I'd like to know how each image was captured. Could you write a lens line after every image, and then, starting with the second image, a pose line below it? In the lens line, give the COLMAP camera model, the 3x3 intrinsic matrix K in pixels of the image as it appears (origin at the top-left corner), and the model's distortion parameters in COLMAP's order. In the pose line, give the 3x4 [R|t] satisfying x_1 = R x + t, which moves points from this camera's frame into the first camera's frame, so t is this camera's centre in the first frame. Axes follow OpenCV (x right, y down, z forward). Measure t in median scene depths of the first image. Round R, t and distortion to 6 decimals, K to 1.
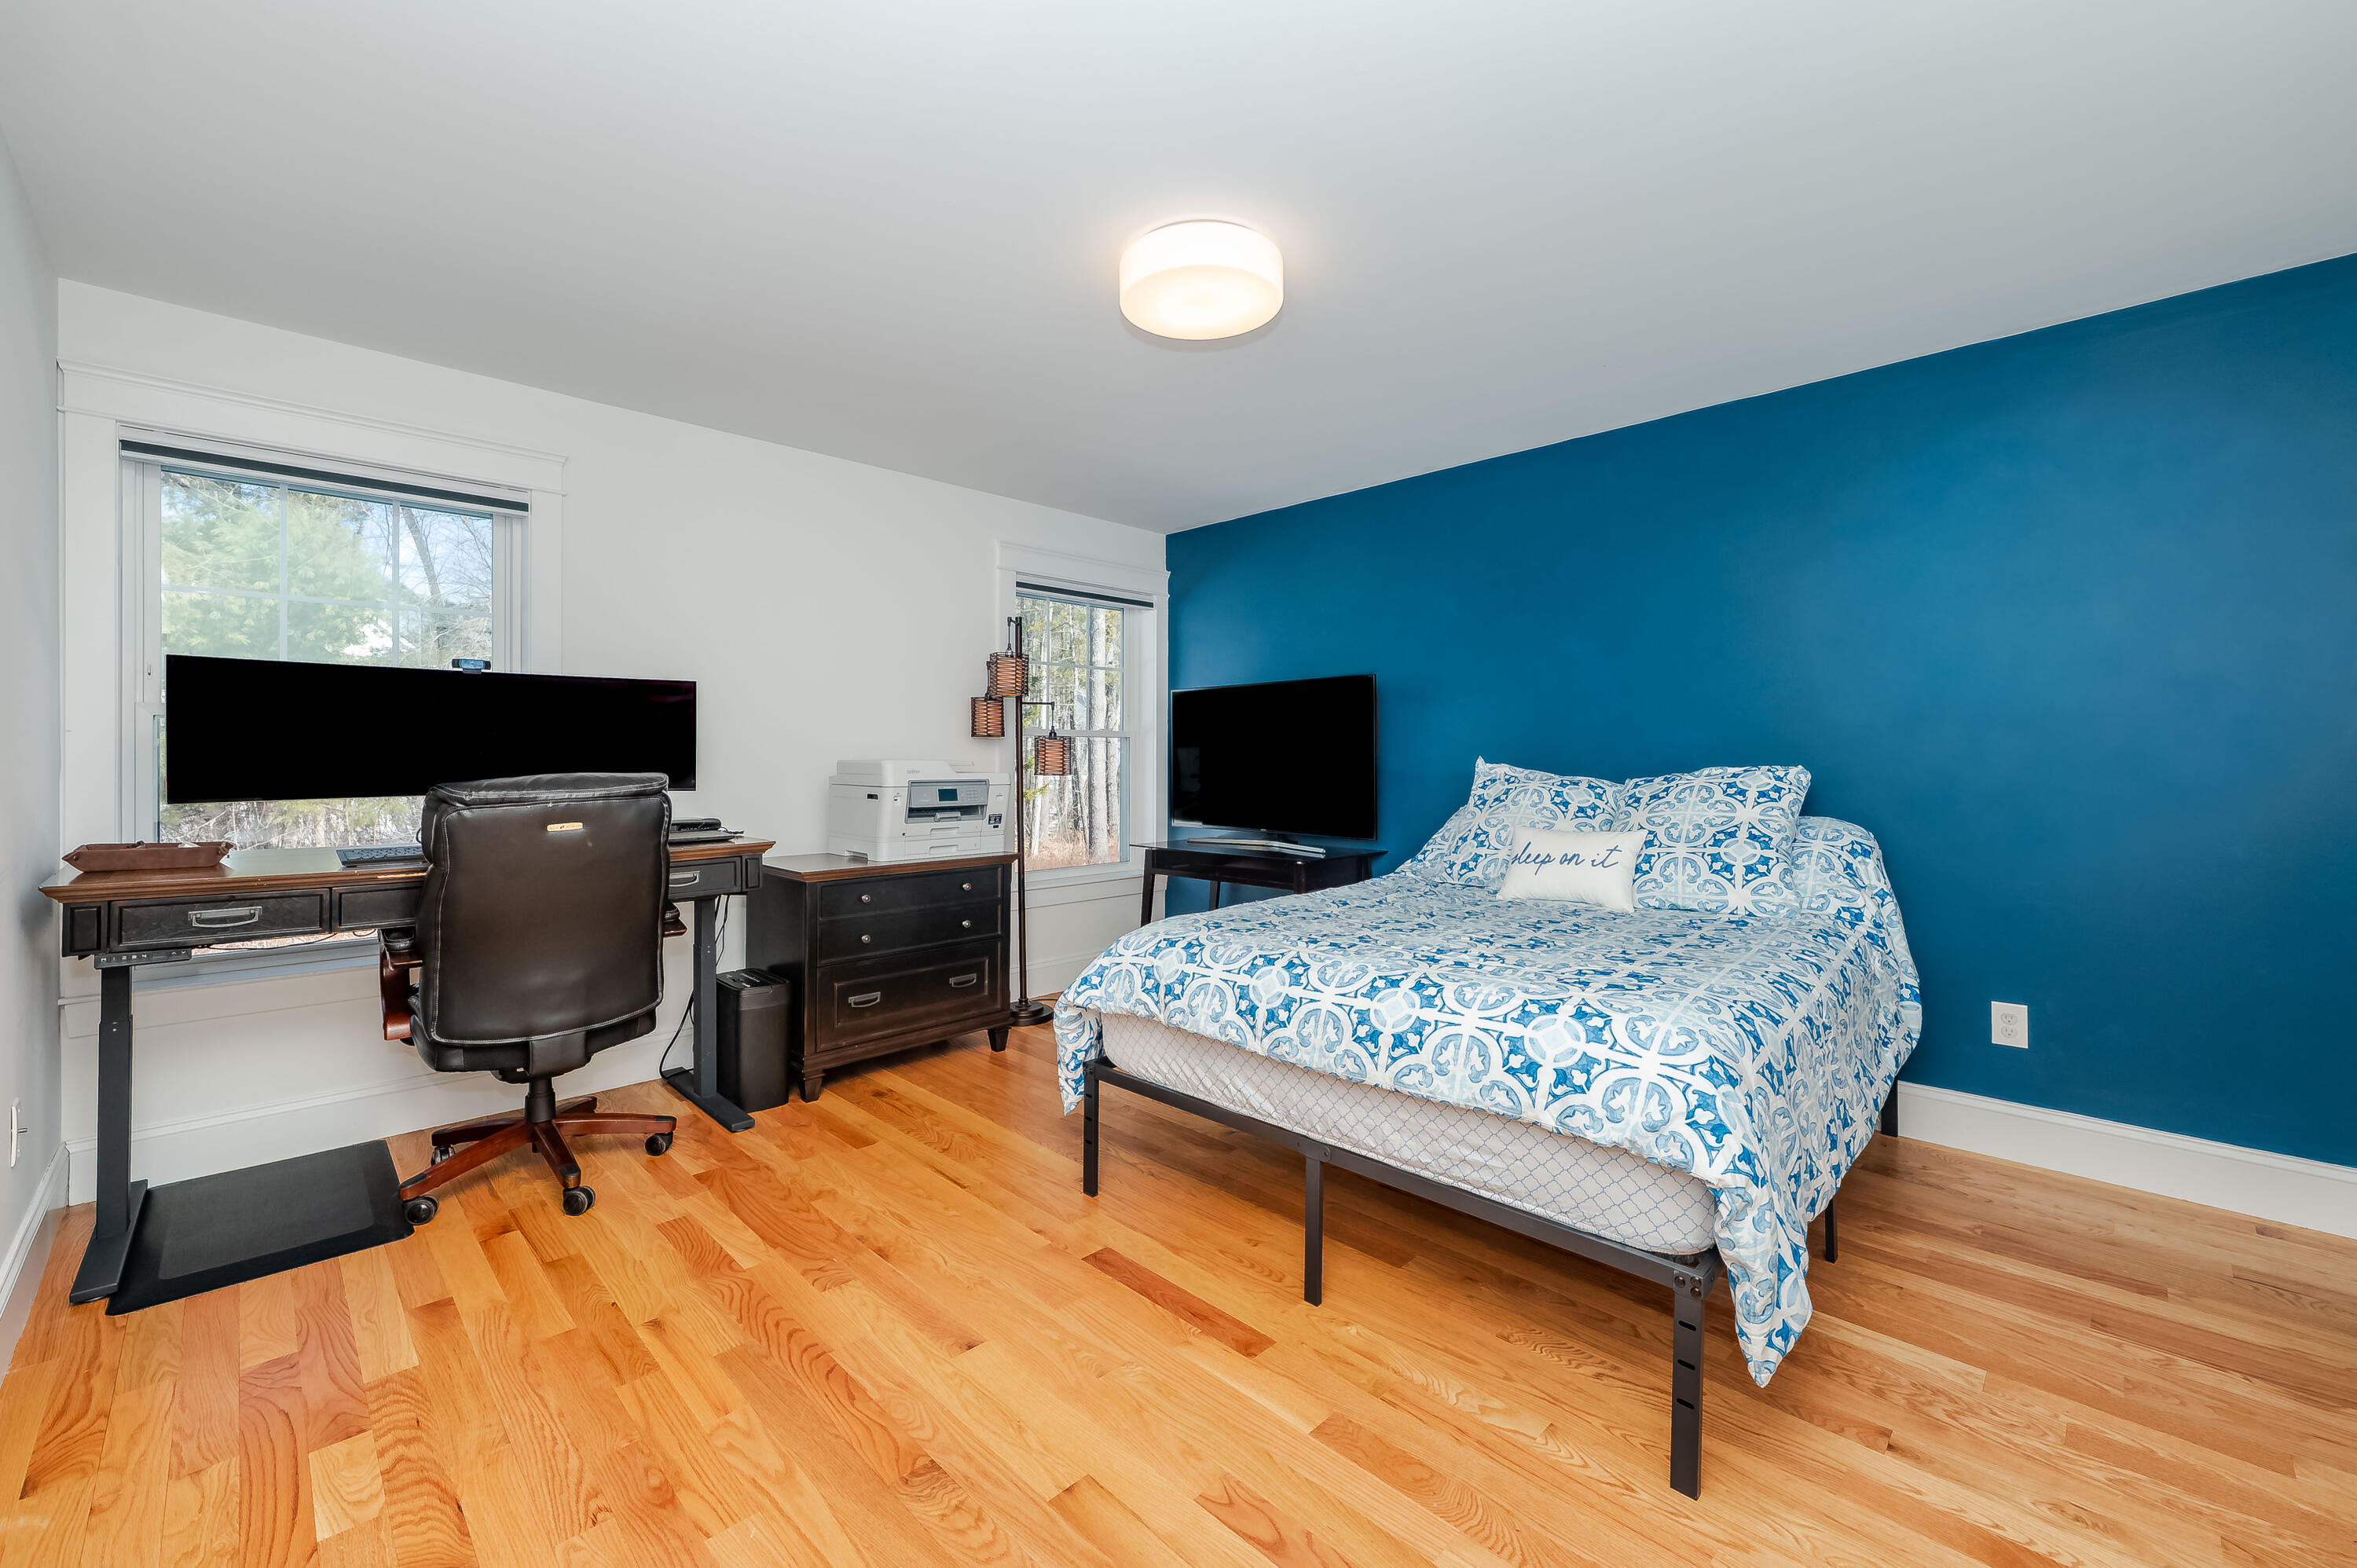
lens RADIAL K [[955.3, 0, 1178.6], [0, 955.3, 779.2], [0, 0, 1]] dist [0.003422, 0.000039]
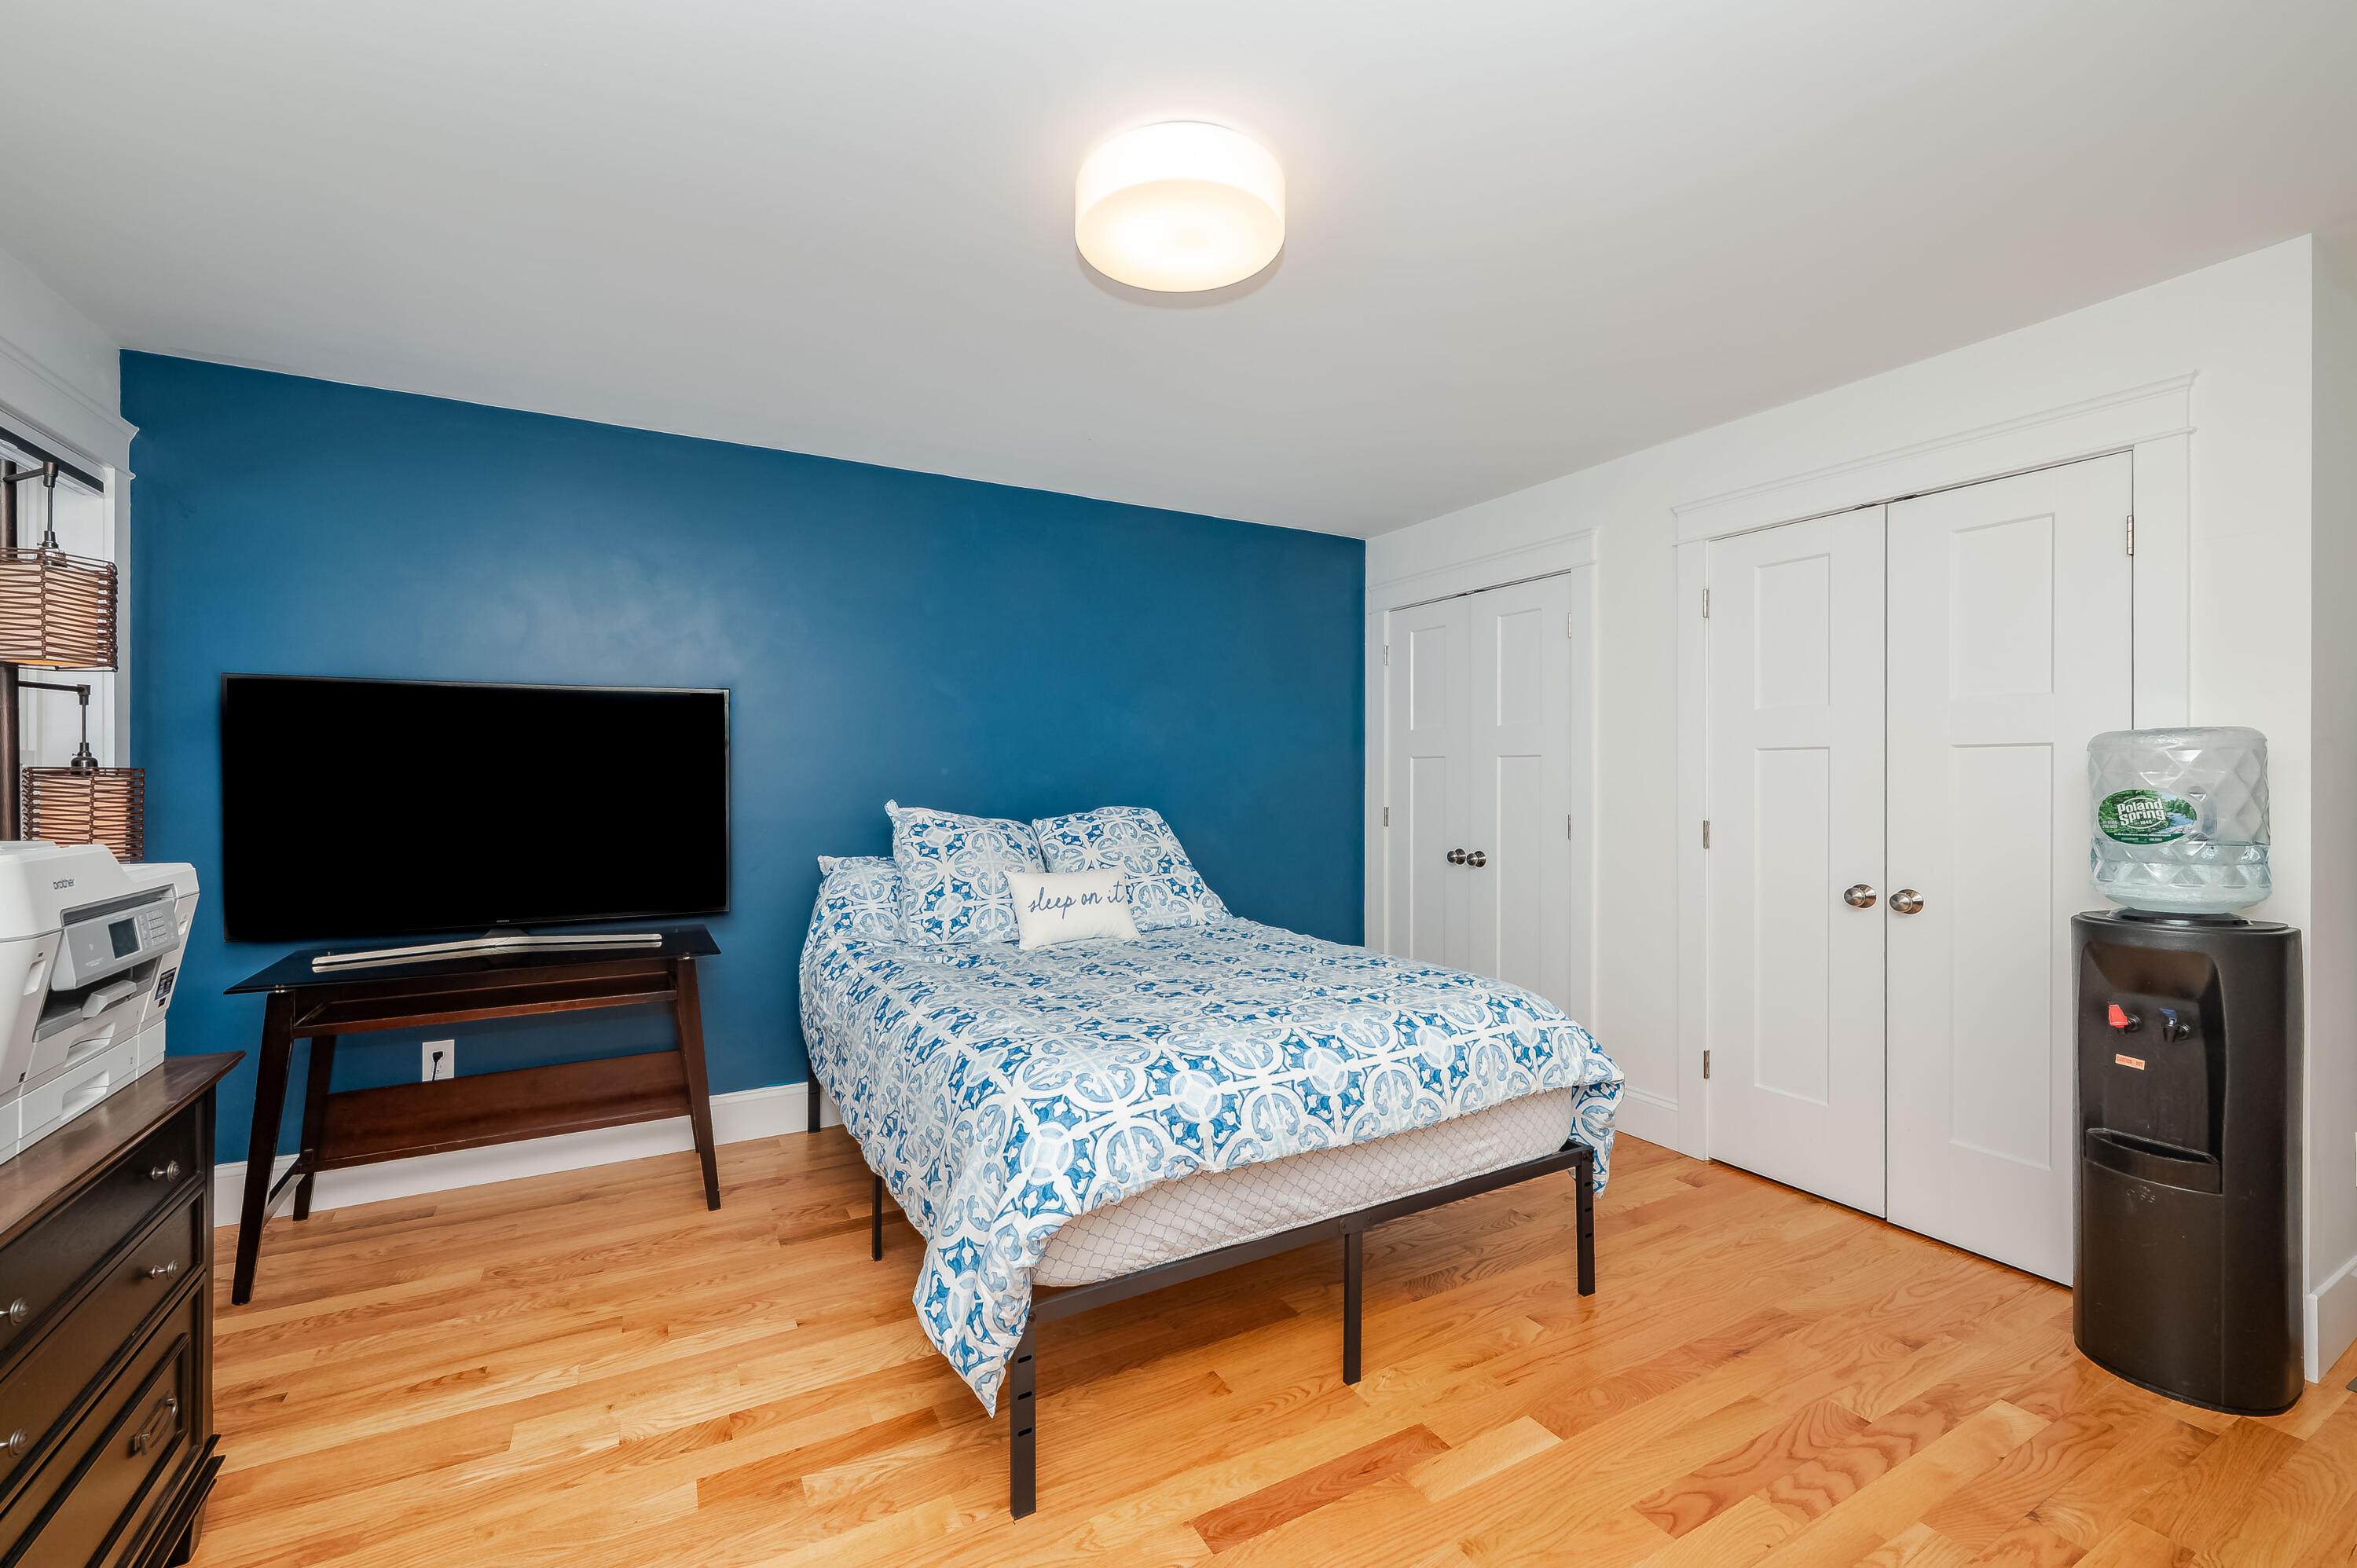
lens RADIAL K [[955.3, 0, 1178.6], [0, 955.3, 779.2], [0, 0, 1]] dist [0.003422, 0.000039]
pose [[0.278440, -0.004330, 0.960444, -0.805983], [0.017983, 0.999838, -0.000706, -0.064409], [-0.960285, 0.017468, 0.278473, 0.851715]]
